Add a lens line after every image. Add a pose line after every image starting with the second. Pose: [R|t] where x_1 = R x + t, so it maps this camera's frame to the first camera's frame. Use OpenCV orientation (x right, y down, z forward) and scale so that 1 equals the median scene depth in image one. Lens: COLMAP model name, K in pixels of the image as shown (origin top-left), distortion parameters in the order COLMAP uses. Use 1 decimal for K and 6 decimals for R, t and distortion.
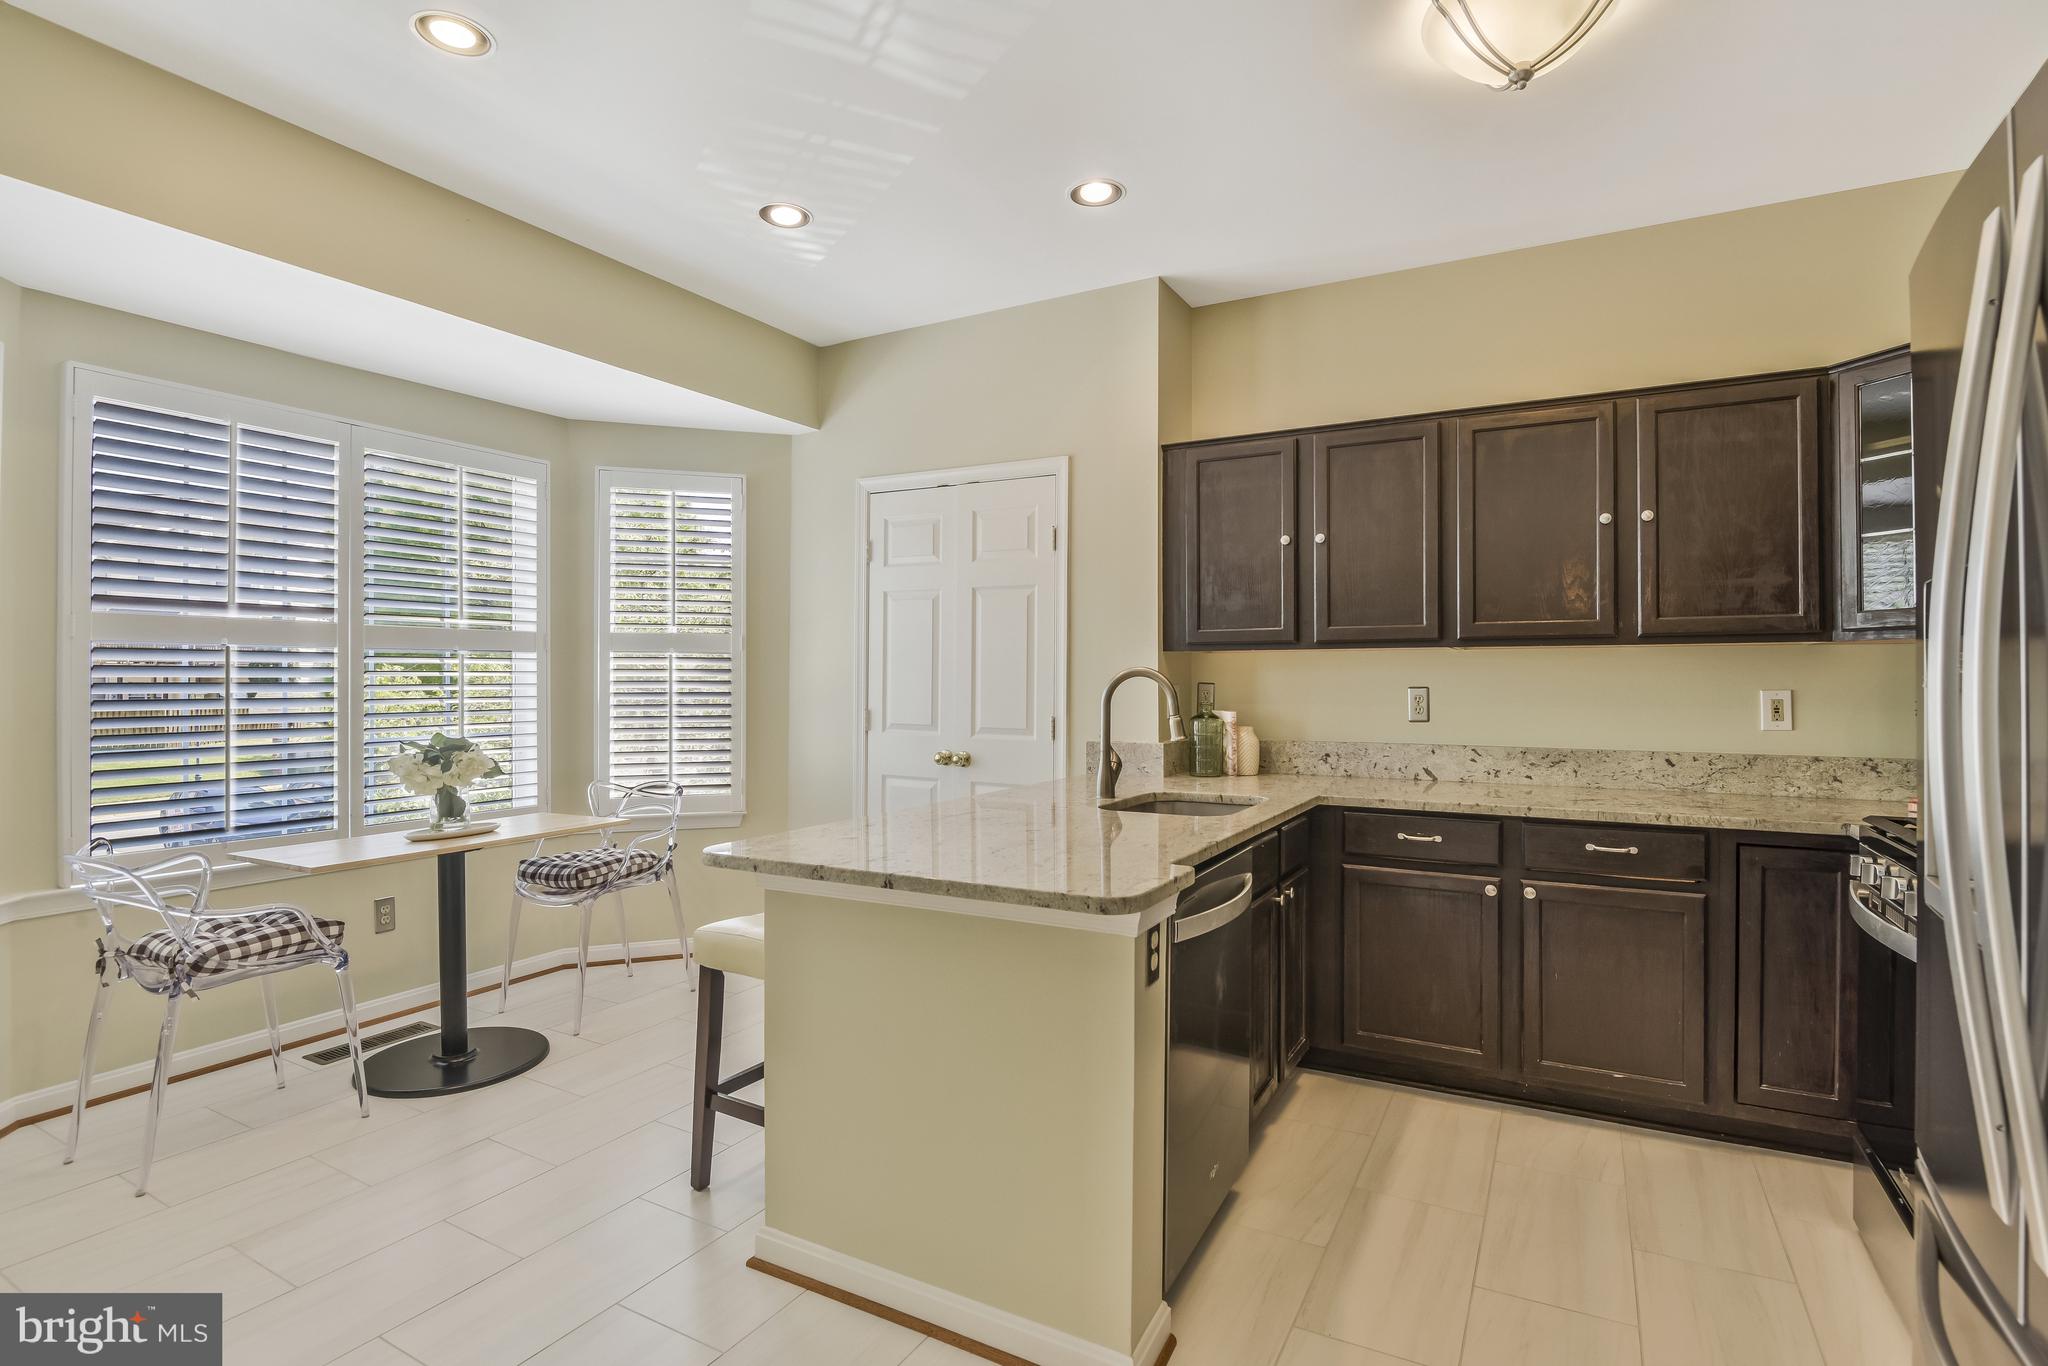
lens RADIAL K [[999.3, 0, 1041.5], [0, 999.3, 684.5], [0, 0, 1]] dist [-0.000712, -0.000266]
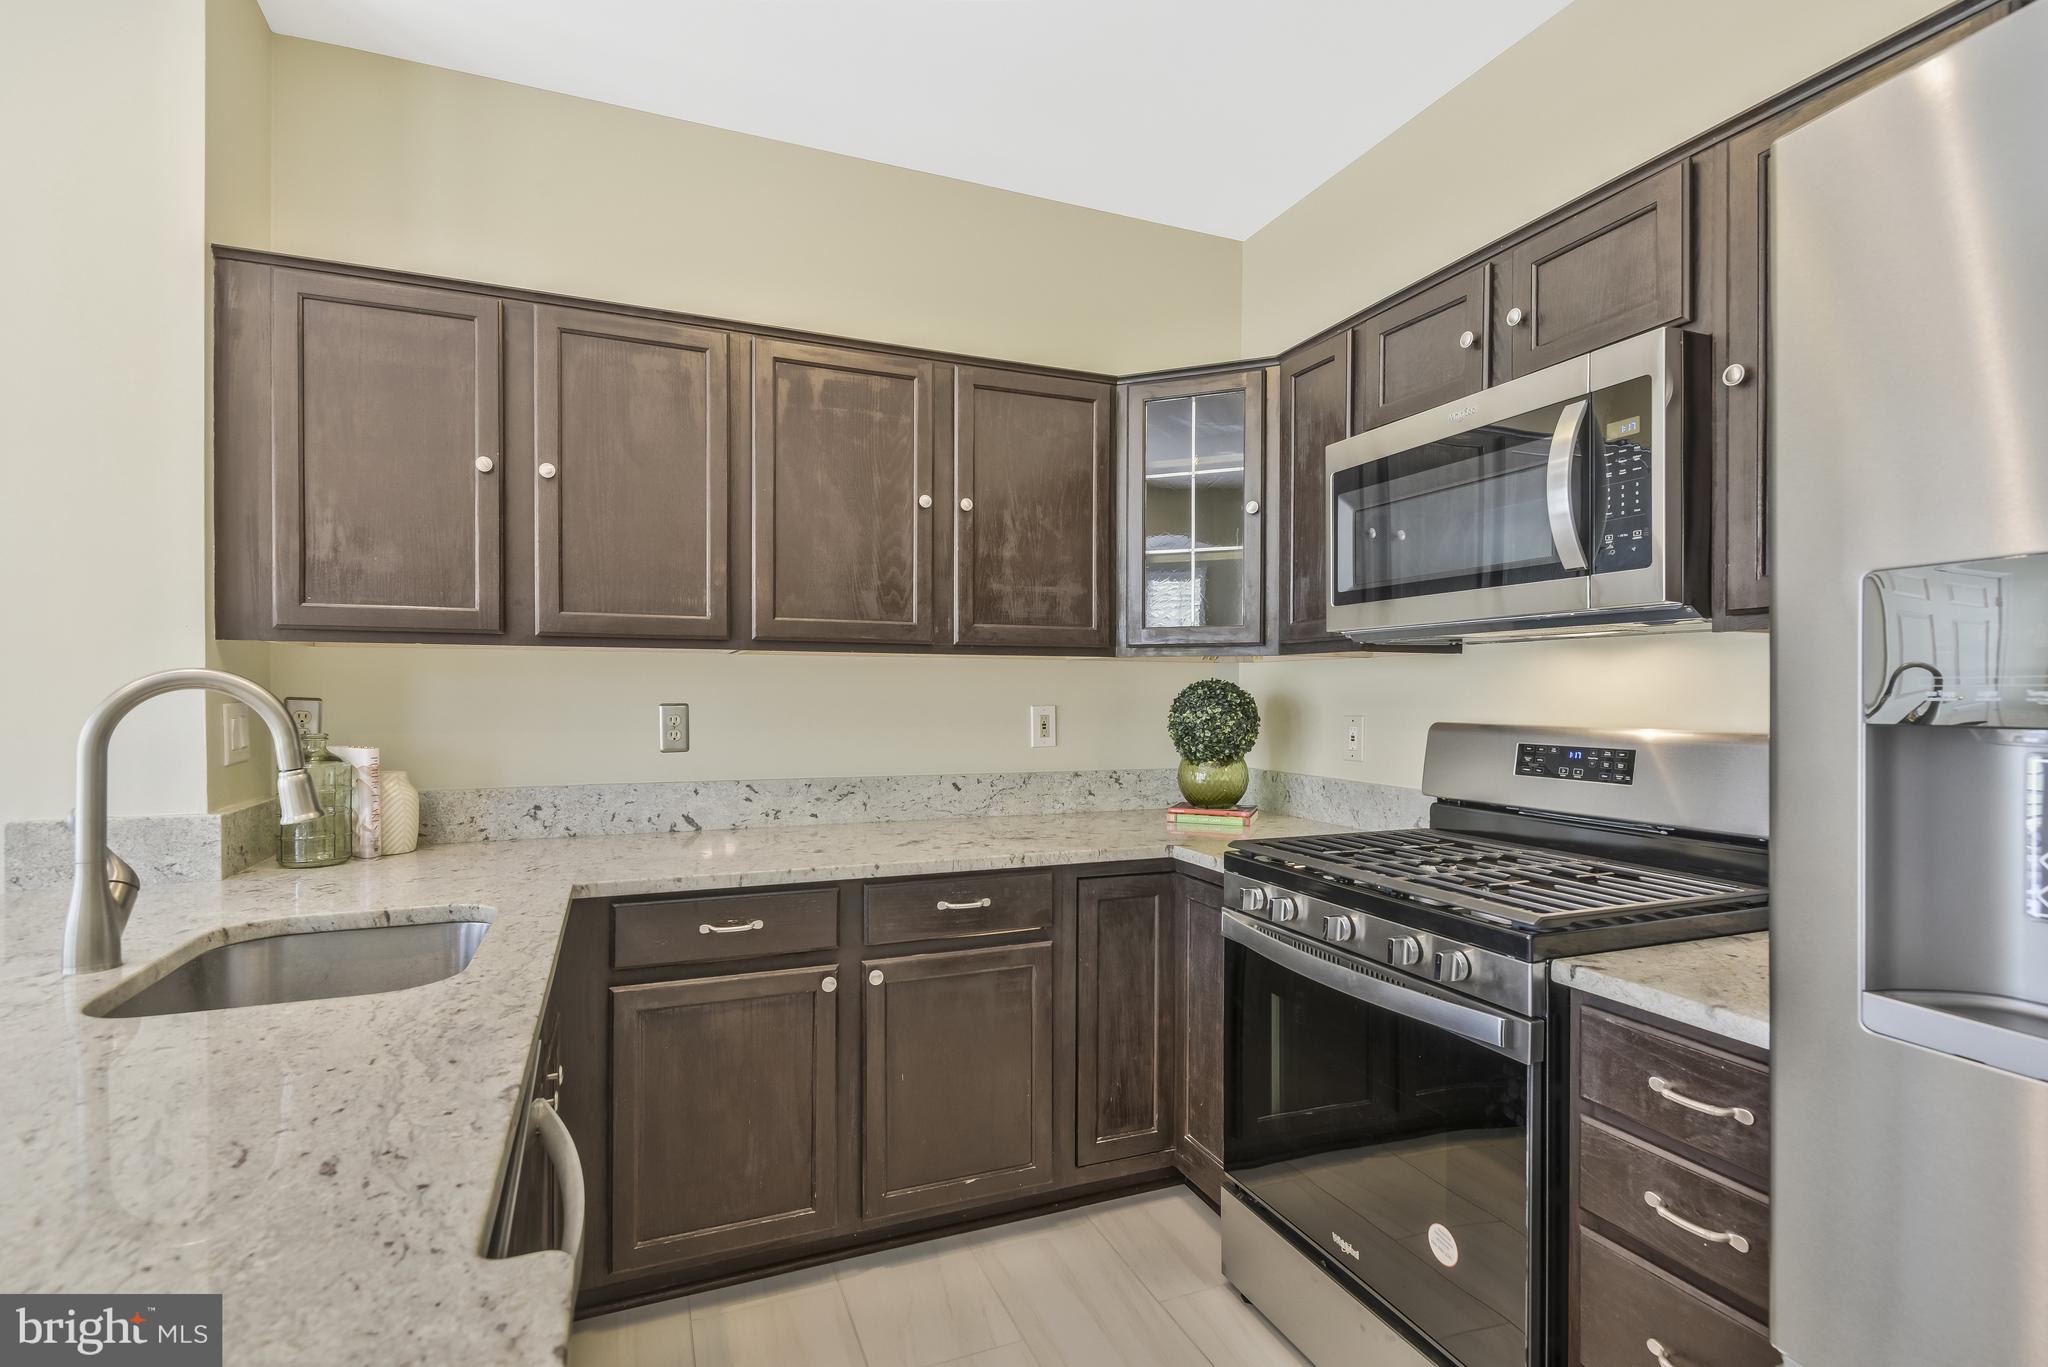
lens RADIAL K [[964.6, 0, 1030.2], [0, 964.6, 697.9], [0, 0, 1]] dist [0.018905, -0.016515]
pose [[0.633478, -0.002889, 0.773755, -0.002679], [-0.001309, 0.999988, 0.004805, -0.006337], [-0.773759, -0.004057, 0.633466, 0.411335]]
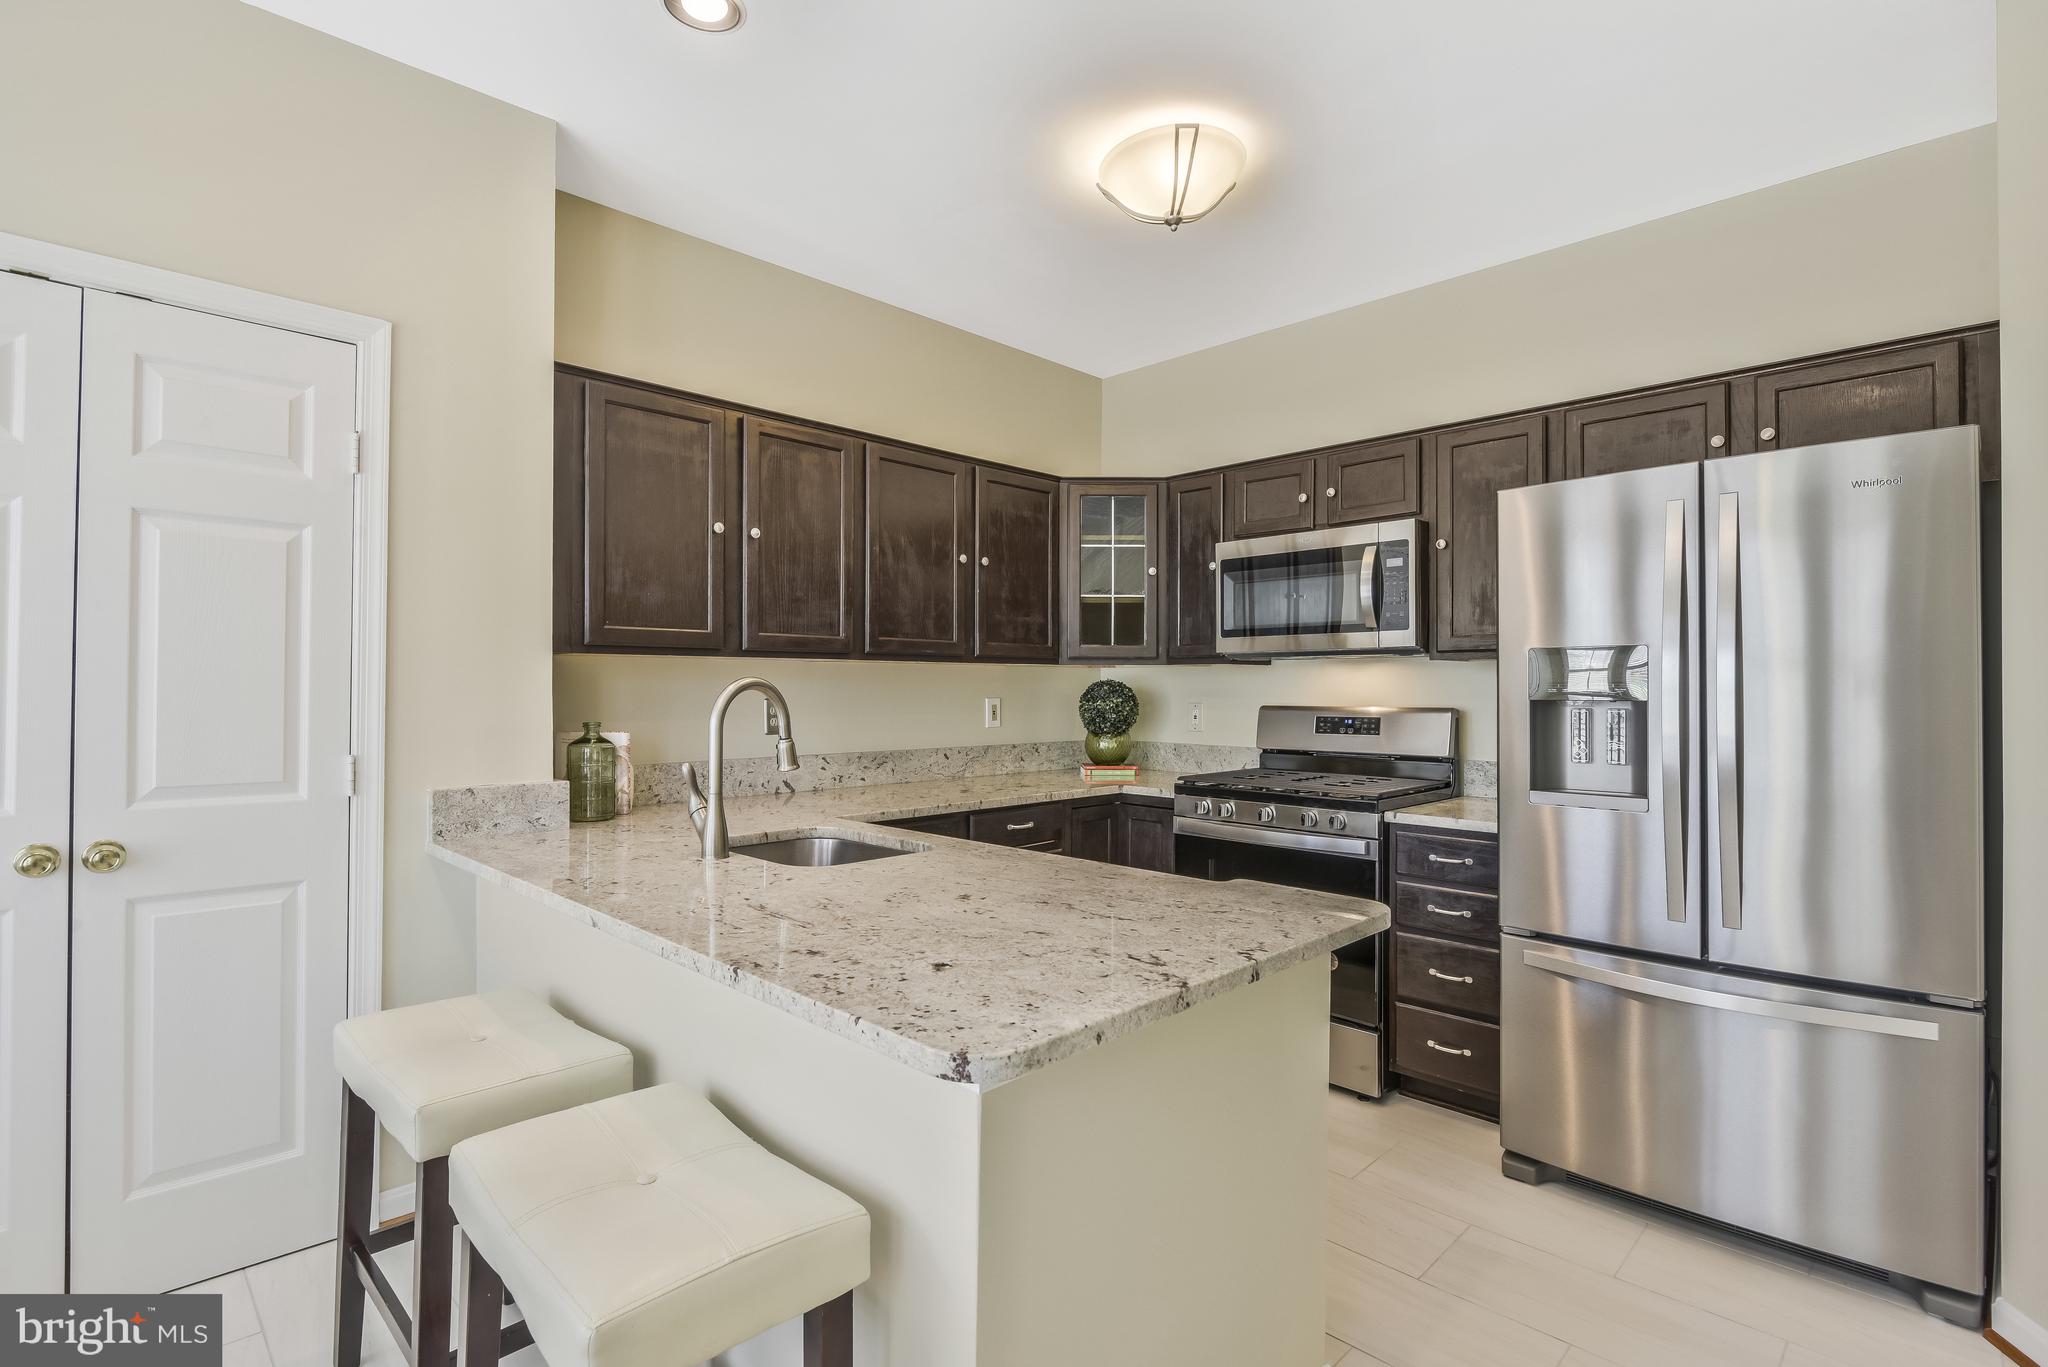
lens RADIAL K [[964.6, 0, 1030.2], [0, 964.6, 697.9], [0, 0, 1]] dist [0.018905, -0.016515]
pose [[0.283522, -0.010952, 0.958903, -0.529000], [0.001769, 0.999939, 0.010898, -0.009195], [-0.958964, -0.001394, 0.283524, 0.571557]]
